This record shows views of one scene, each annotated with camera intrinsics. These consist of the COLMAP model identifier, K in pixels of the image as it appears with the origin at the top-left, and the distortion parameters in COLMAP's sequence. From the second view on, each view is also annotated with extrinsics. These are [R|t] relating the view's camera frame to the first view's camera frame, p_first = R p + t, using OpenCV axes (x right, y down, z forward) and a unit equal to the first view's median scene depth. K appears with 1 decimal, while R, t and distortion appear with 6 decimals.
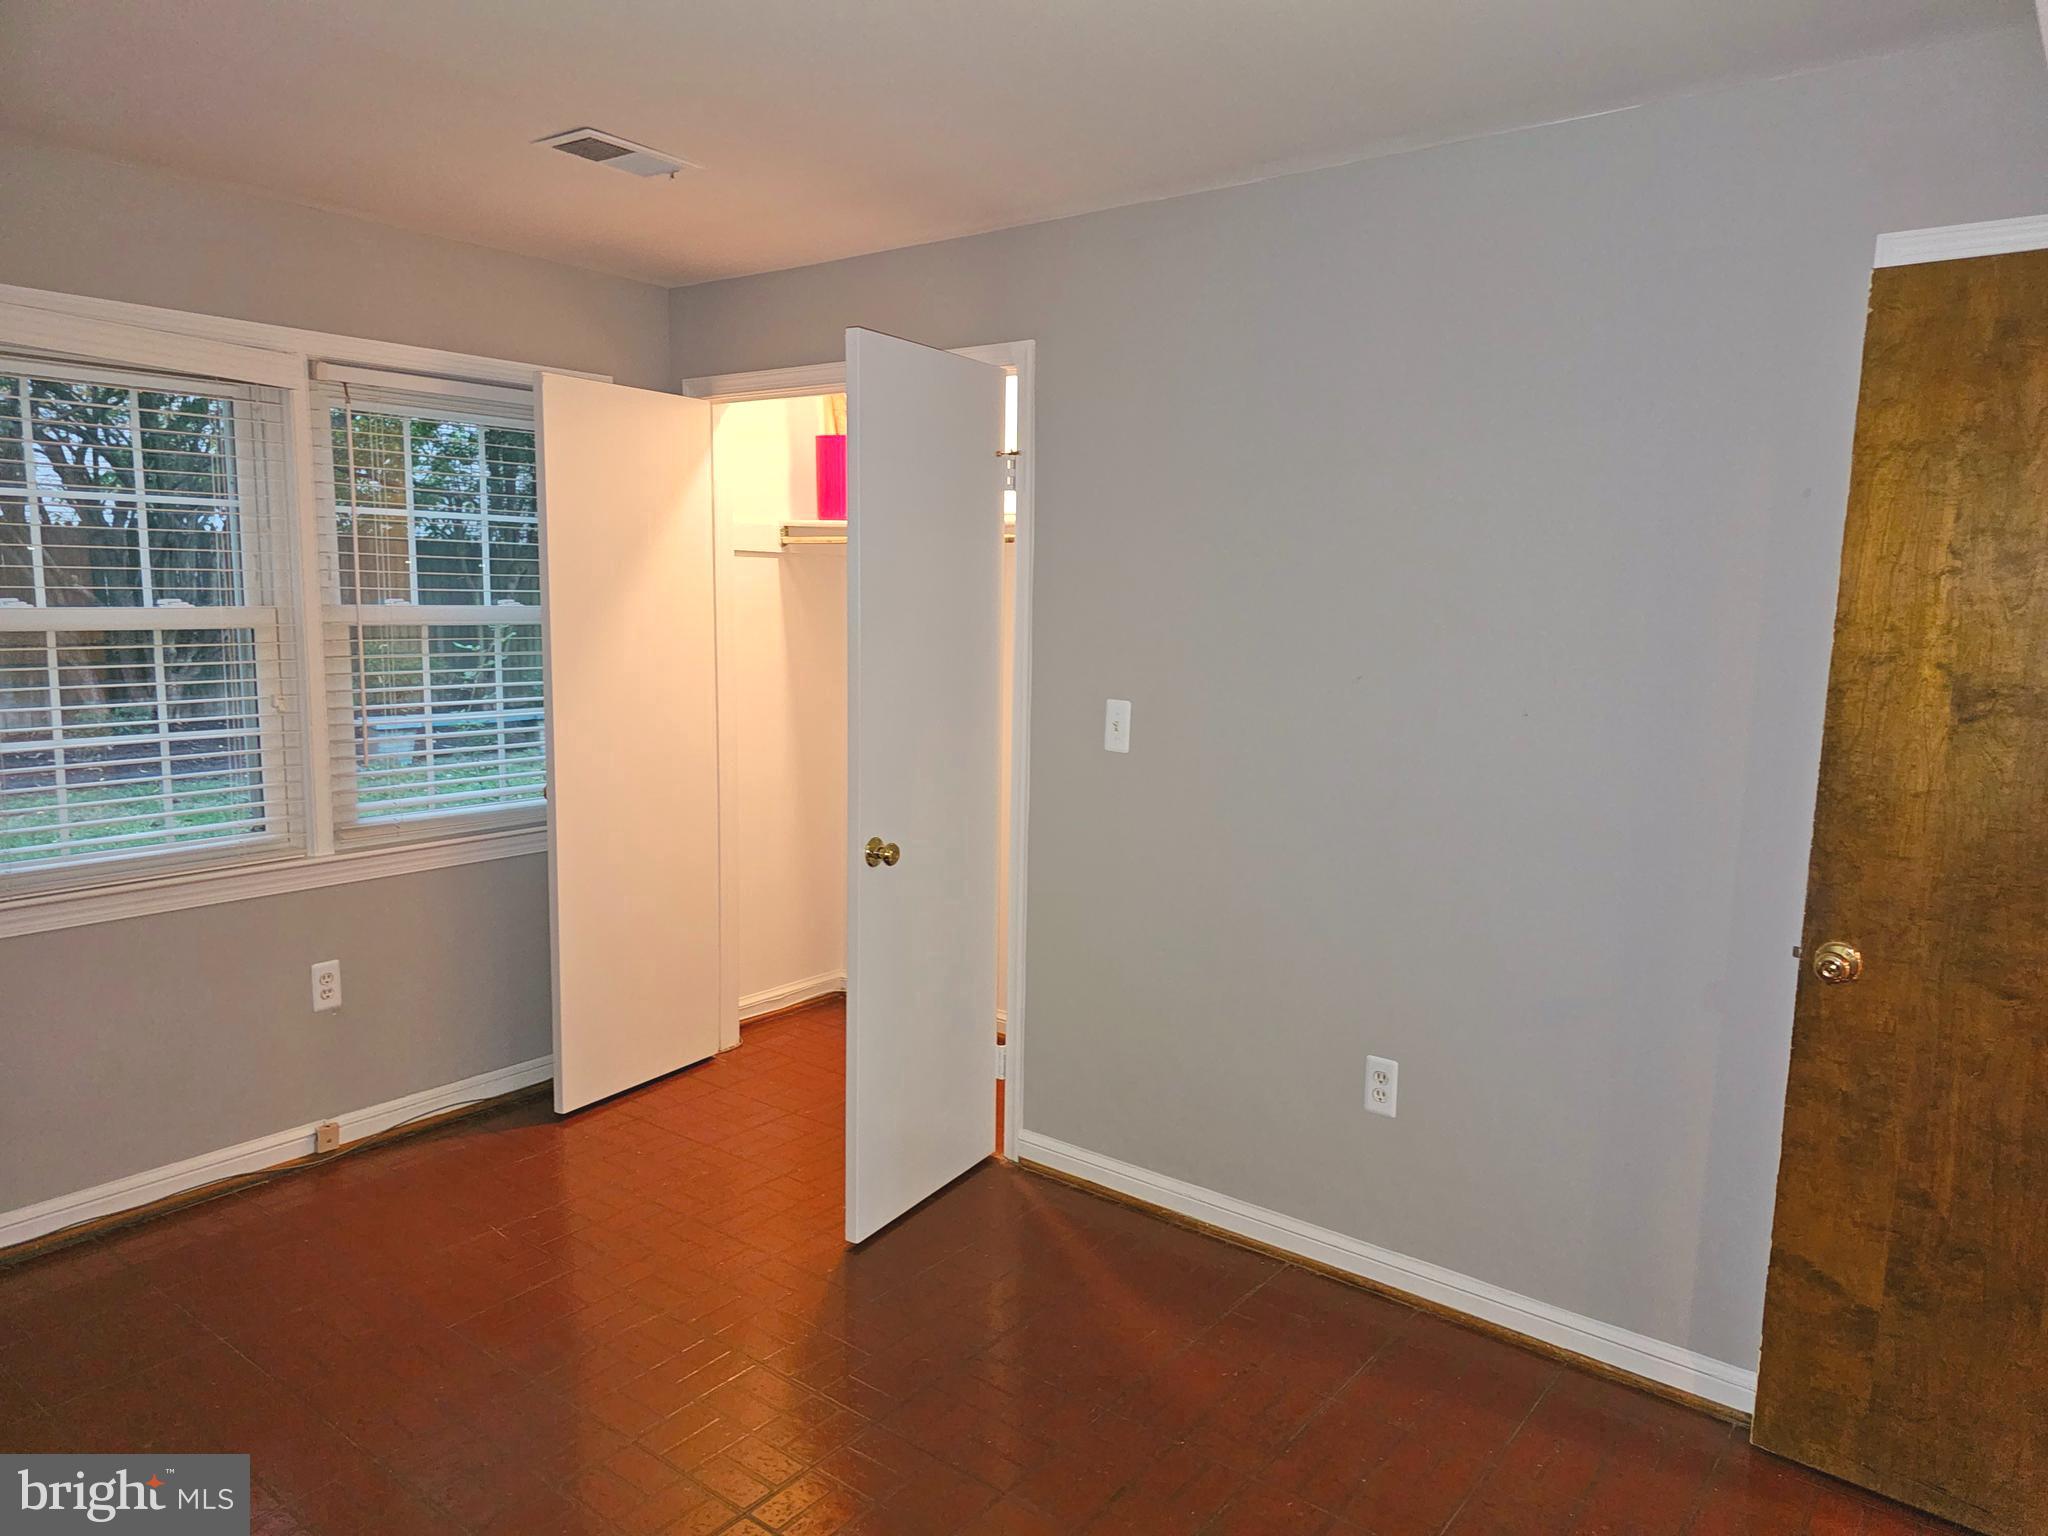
lens RADIAL K [[1334.3, 0, 1025.1], [0, 1334.3, 773.6], [0, 0, 1]] dist [-0.000896, -0.004121]
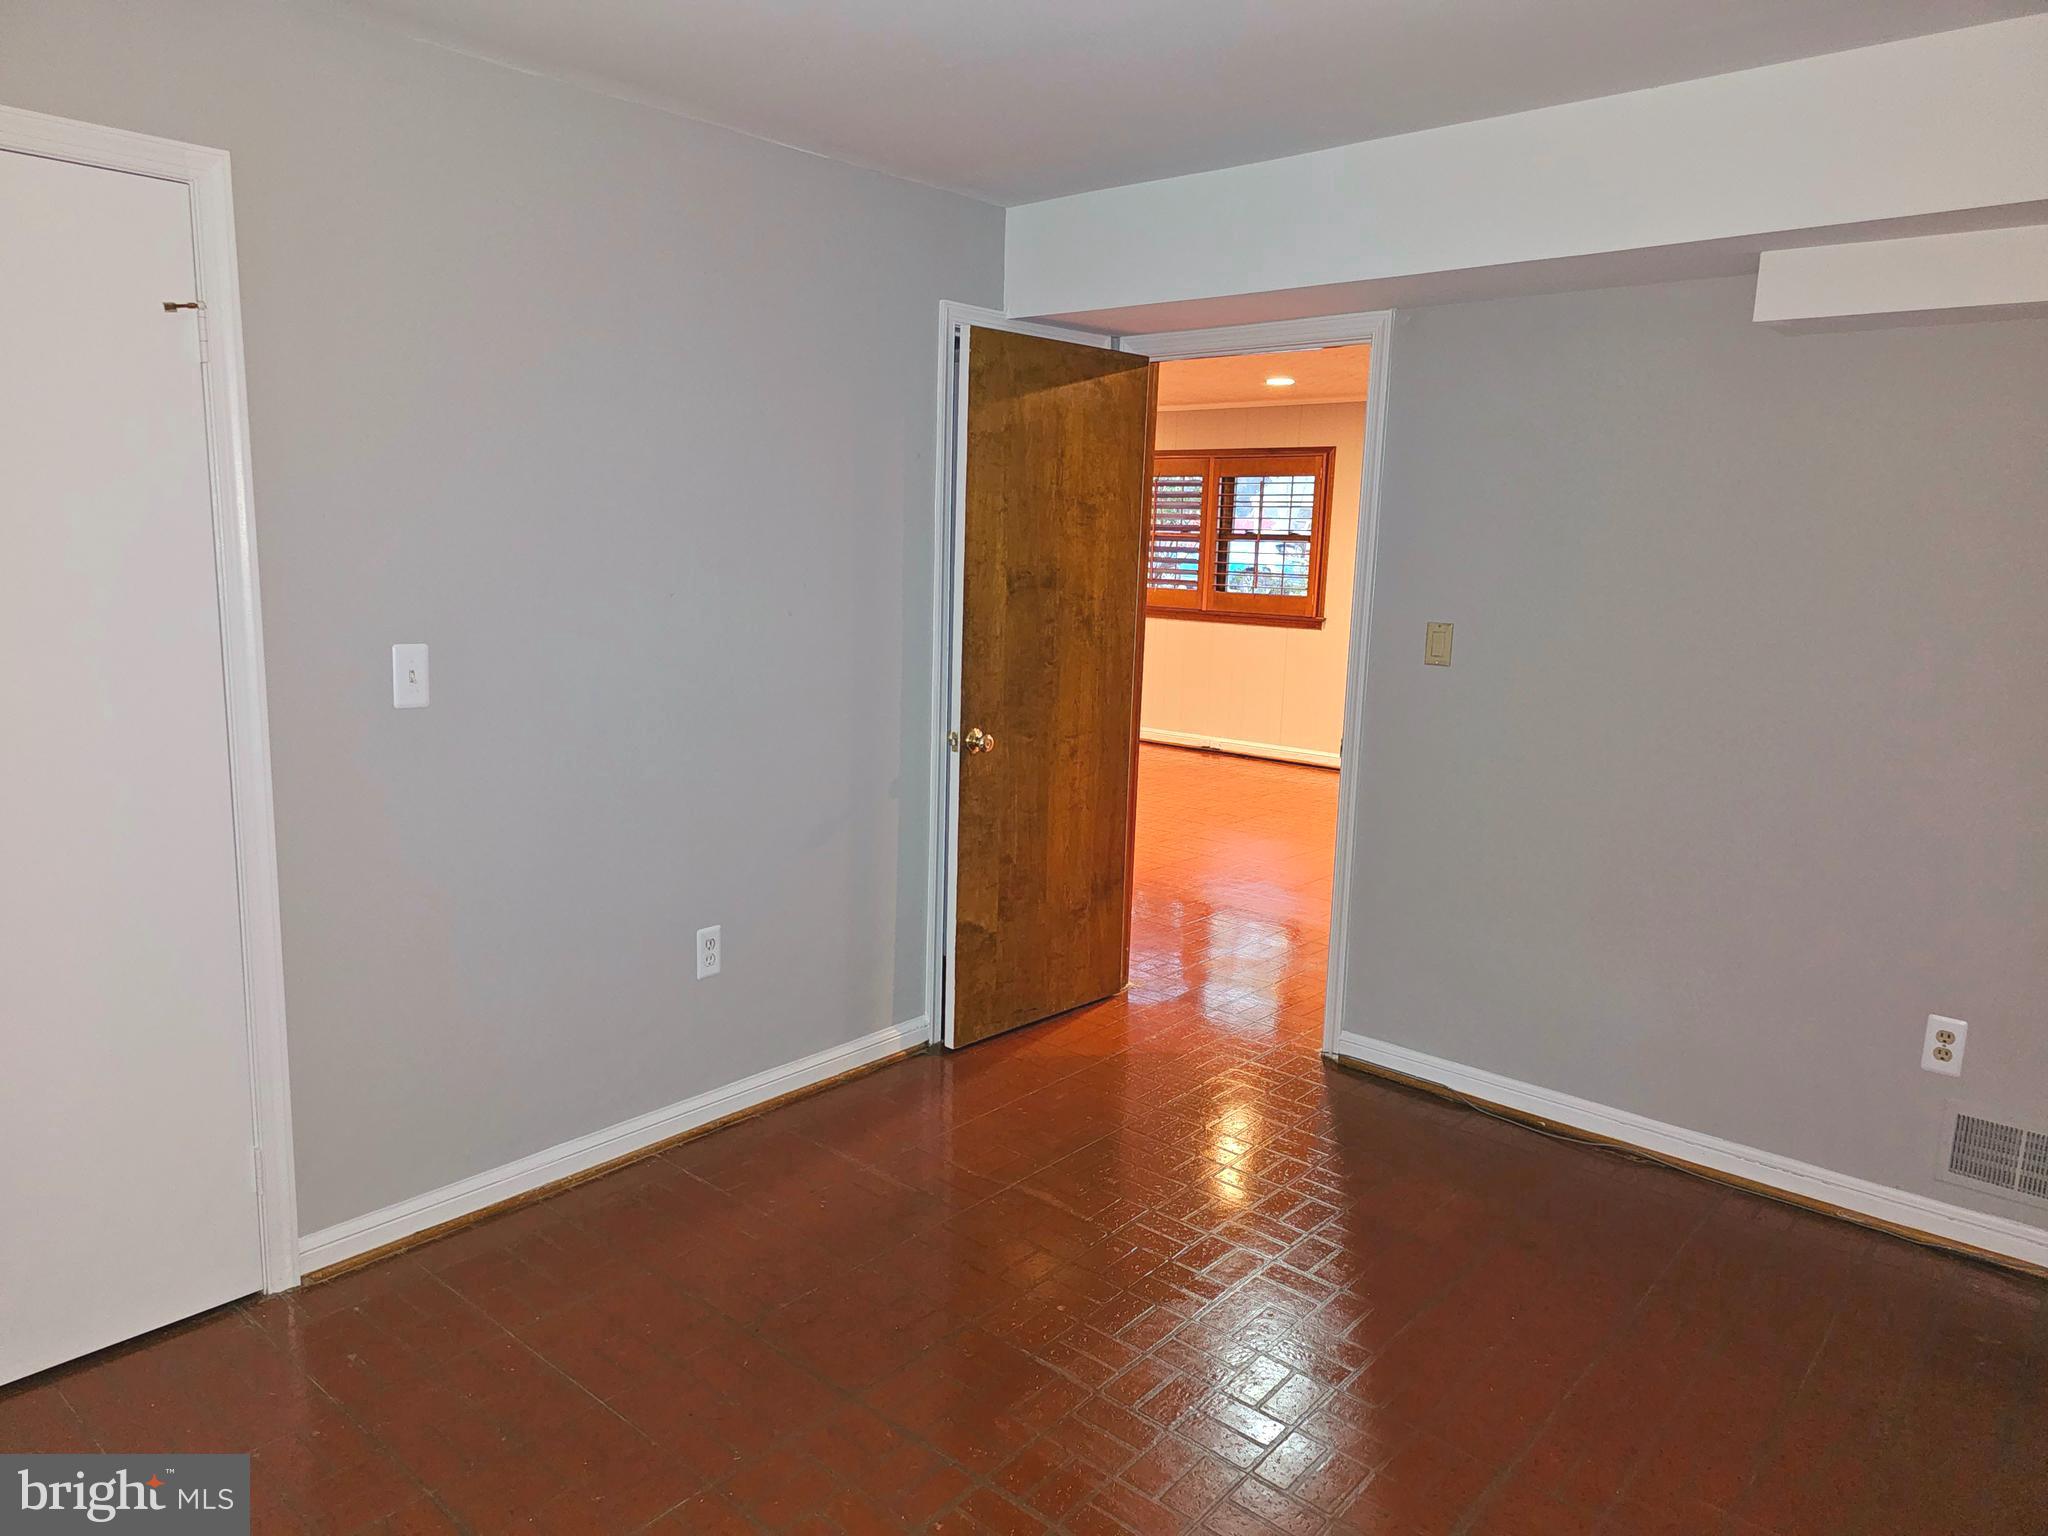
lens RADIAL K [[1334.3, 0, 1018.1], [0, 1334.3, 766.4], [0, 0, 1]] dist [-0.000896, -0.004121]
pose [[0.041123, -0.181187, 0.982588, -0.698268], [0.115572, 0.977682, 0.175445, -0.077889], [-0.992447, 0.106345, 0.061145, 0.554904]]
